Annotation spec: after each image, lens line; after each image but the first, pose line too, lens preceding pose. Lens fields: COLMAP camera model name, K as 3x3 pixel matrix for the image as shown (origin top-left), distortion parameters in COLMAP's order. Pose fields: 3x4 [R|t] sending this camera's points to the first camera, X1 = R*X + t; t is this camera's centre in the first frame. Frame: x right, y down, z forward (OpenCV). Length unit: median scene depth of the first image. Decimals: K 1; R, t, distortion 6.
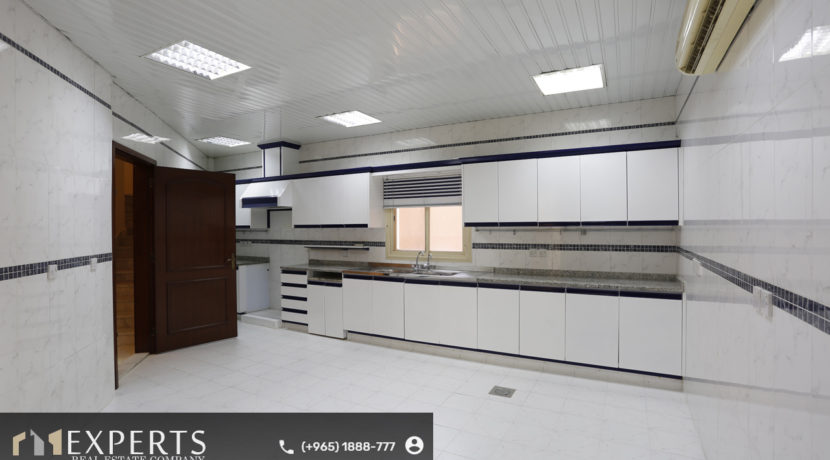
lens RADIAL K [[385.6, 0, 415.0], [0, 385.6, 230.0], [0, 0, 1]] dist [-0.017870, 0.000290]
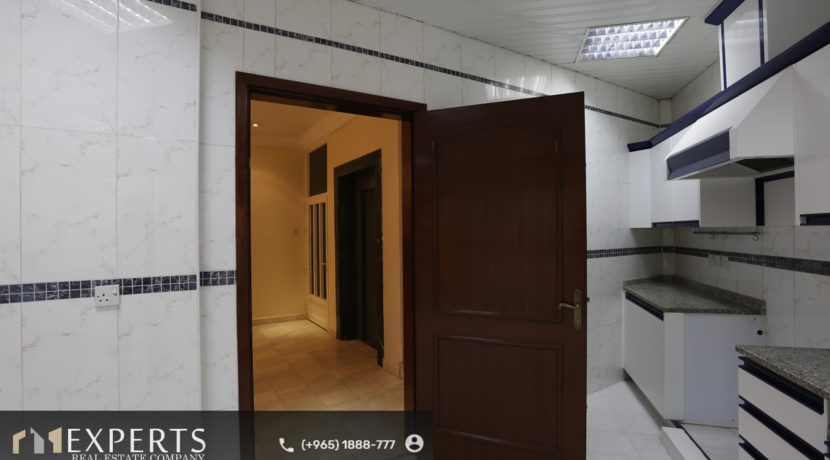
lens RADIAL K [[385.6, 0, 415.0], [0, 385.6, 230.0], [0, 0, 1]] dist [-0.017870, 0.000290]
pose [[0.245235, 0.005031, -0.969451, -0.098659], [-0.002976, 0.999986, 0.004436, -0.001730], [0.969459, 0.001797, 0.245246, 0.594586]]
